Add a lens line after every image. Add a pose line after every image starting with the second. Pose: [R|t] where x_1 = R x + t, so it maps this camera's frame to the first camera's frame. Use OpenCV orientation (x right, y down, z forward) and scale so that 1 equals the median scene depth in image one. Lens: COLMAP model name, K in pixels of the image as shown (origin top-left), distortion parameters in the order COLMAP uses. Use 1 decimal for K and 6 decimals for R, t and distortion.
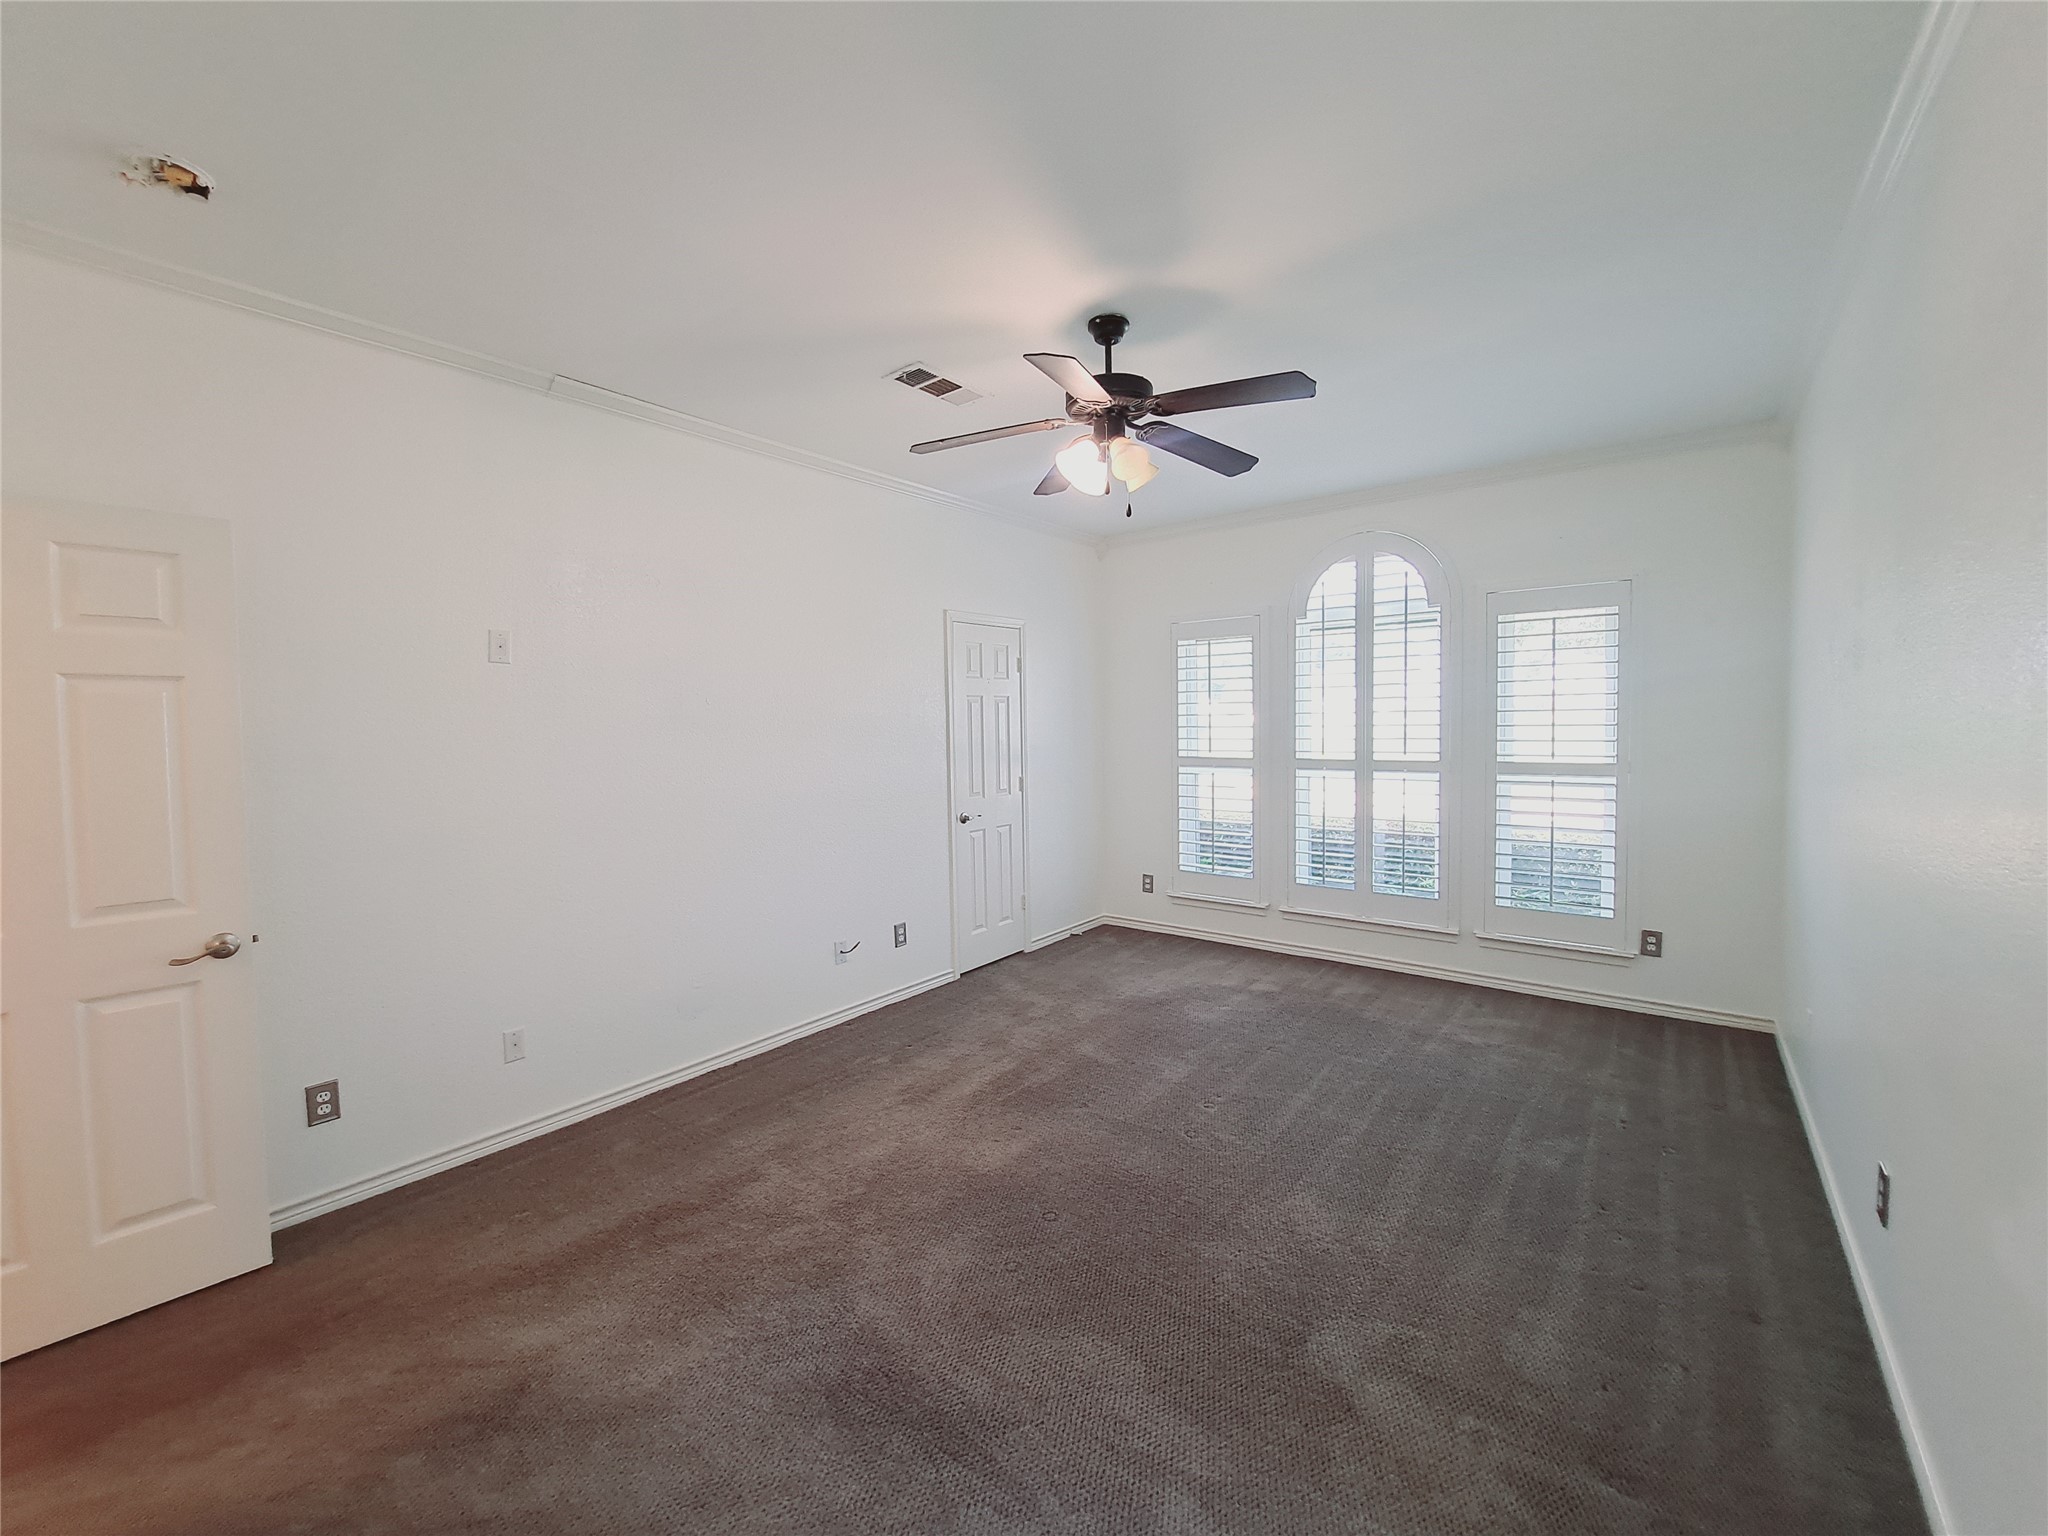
lens RADIAL K [[815.9, 0, 1009.8], [0, 815.9, 753.8], [0, 0, 1]] dist [-0.015253, 0.000145]
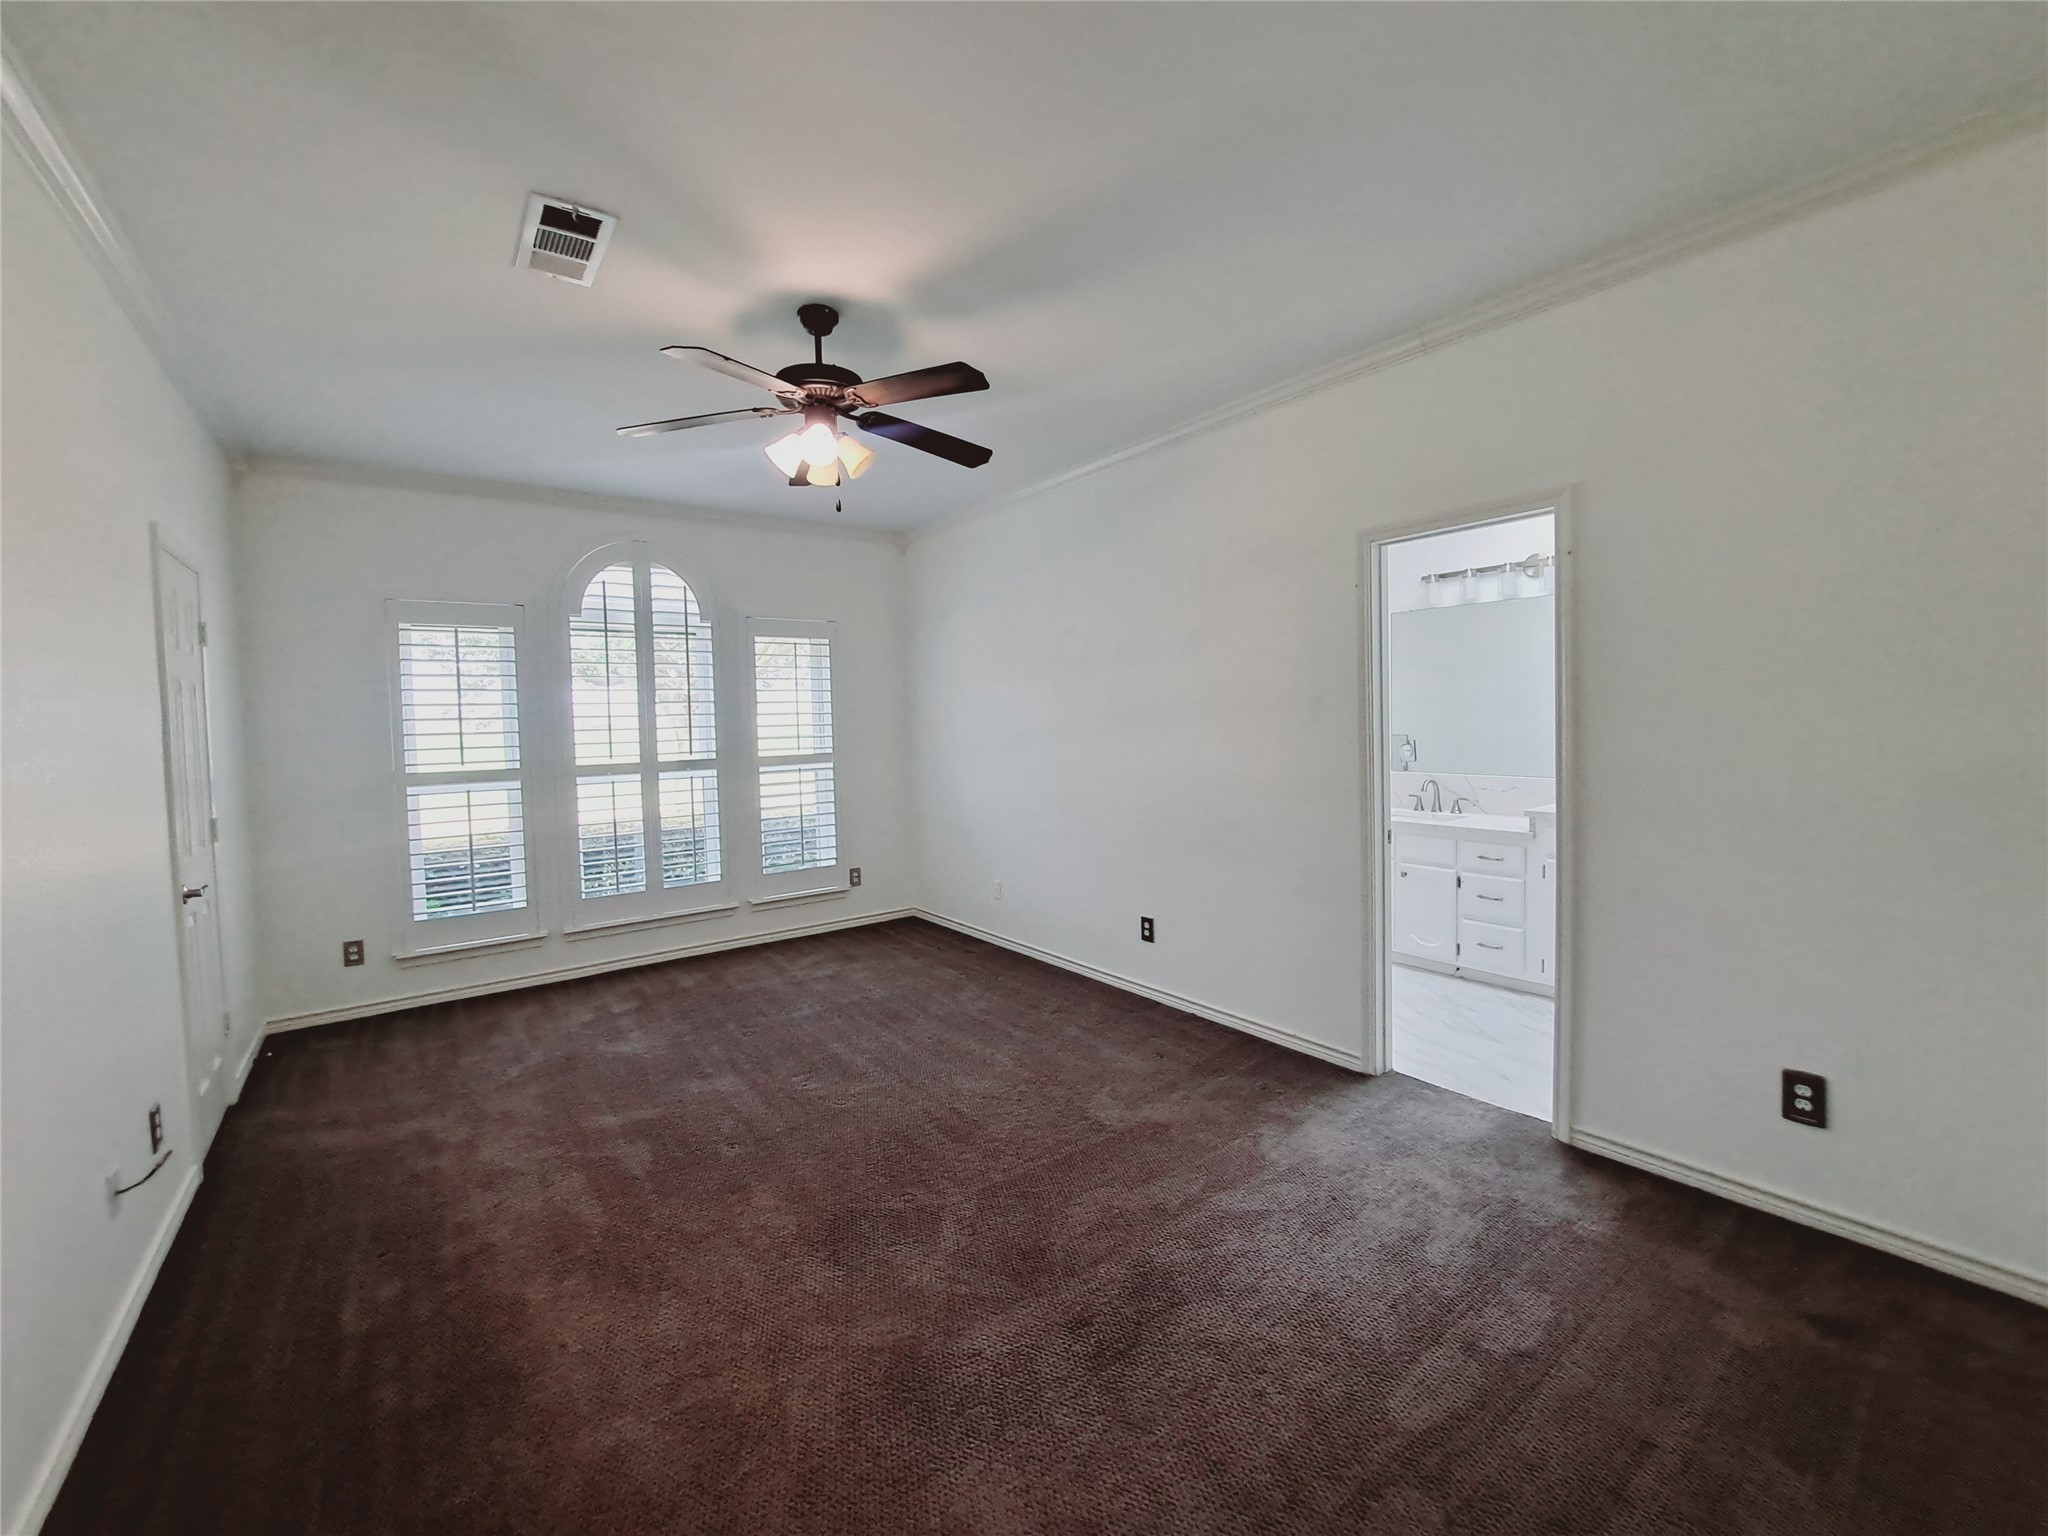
lens RADIAL K [[815.9, 0, 1009.8], [0, 815.9, 753.8], [0, 0, 1]] dist [-0.015253, 0.000145]
pose [[0.256077, -0.040899, 0.965791, -0.447637], [0.052723, 0.998208, 0.028293, -0.008209], [-0.965218, 0.043674, 0.257775, 0.295151]]
